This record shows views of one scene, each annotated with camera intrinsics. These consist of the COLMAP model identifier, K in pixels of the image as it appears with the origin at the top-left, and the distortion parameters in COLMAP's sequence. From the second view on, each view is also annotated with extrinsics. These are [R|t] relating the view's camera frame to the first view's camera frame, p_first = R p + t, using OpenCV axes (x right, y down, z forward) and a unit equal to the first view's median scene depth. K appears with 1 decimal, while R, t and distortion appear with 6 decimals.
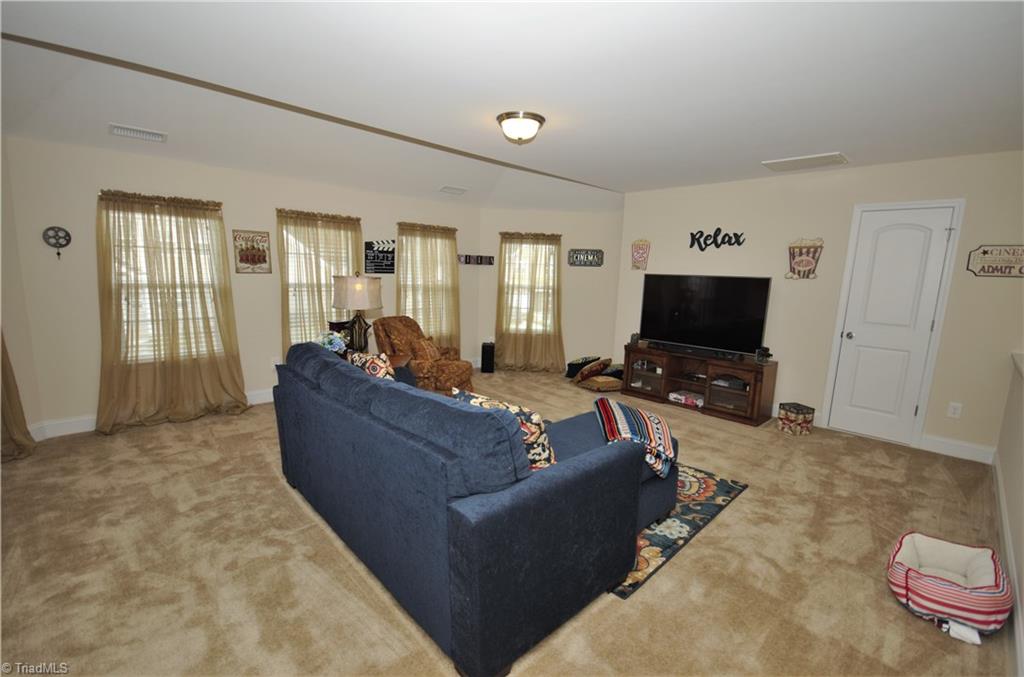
lens RADIAL K [[453.0, 0, 515.0], [0, 453.0, 347.7], [0, 0, 1]] dist [-0.002239, -0.000328]
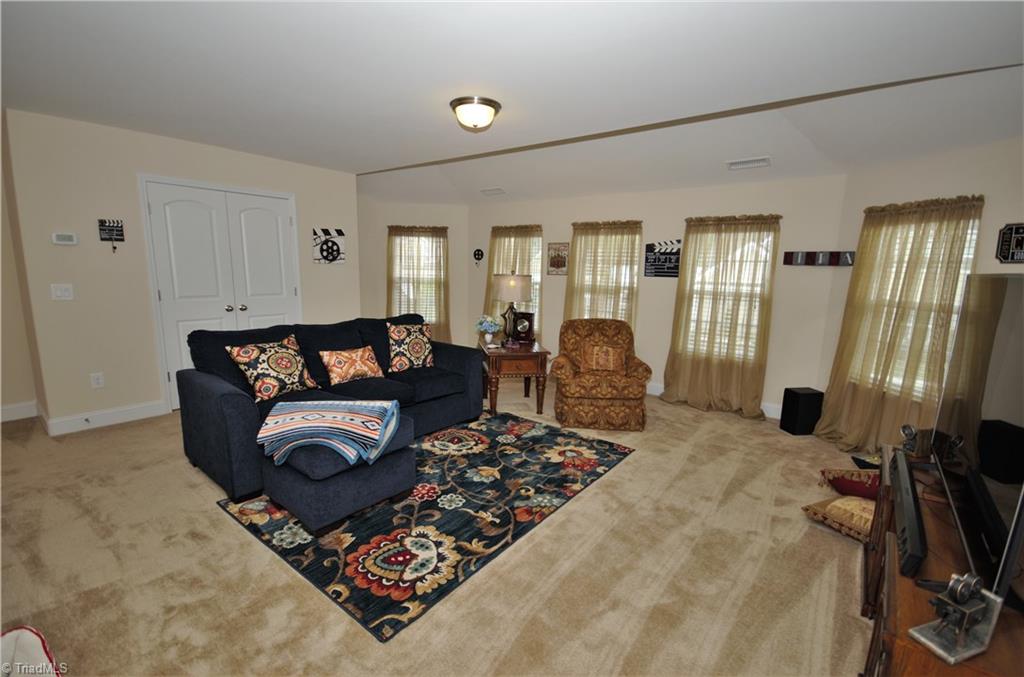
lens RADIAL K [[453.0, 0, 515.0], [0, 453.0, 347.7], [0, 0, 1]] dist [-0.002239, -0.000328]
pose [[0.123696, 0.149160, -0.981046, 0.620128], [-0.187482, 0.974346, 0.124503, -0.085228], [0.974449, 0.168528, 0.148488, 0.616910]]
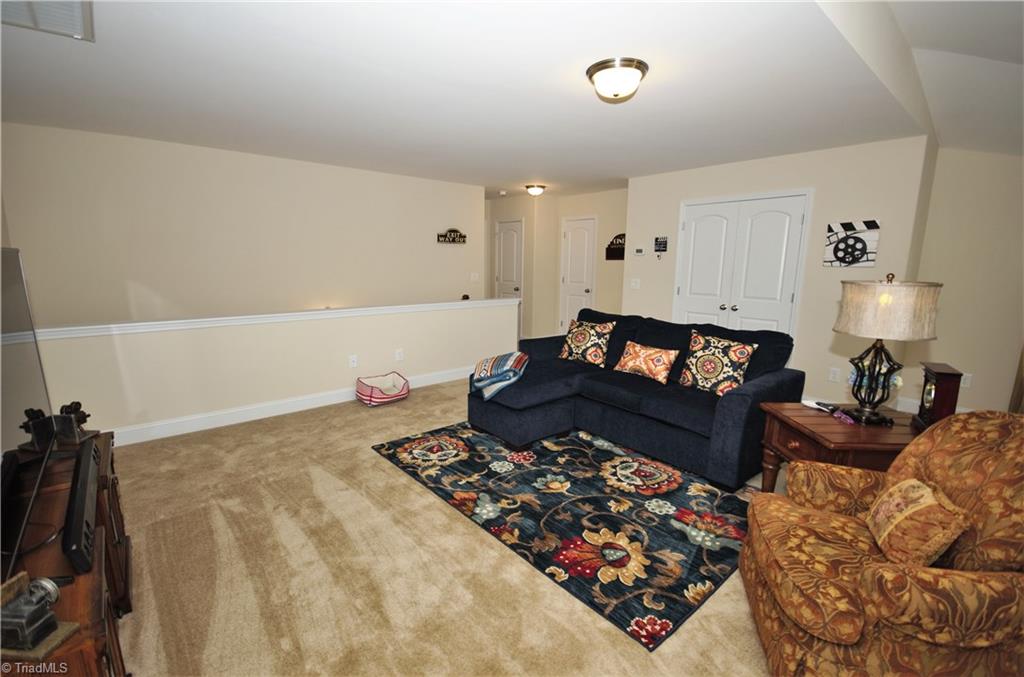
lens RADIAL K [[451.8, 0, 514.0], [0, 451.8, 345.9], [0, 0, 1]] dist [0.013192, -0.015290]
pose [[-0.996410, -0.055920, 0.063568, 0.069823], [-0.030194, 0.936168, 0.350254, -0.194534], [-0.079097, 0.347077, -0.934495, 1.163704]]
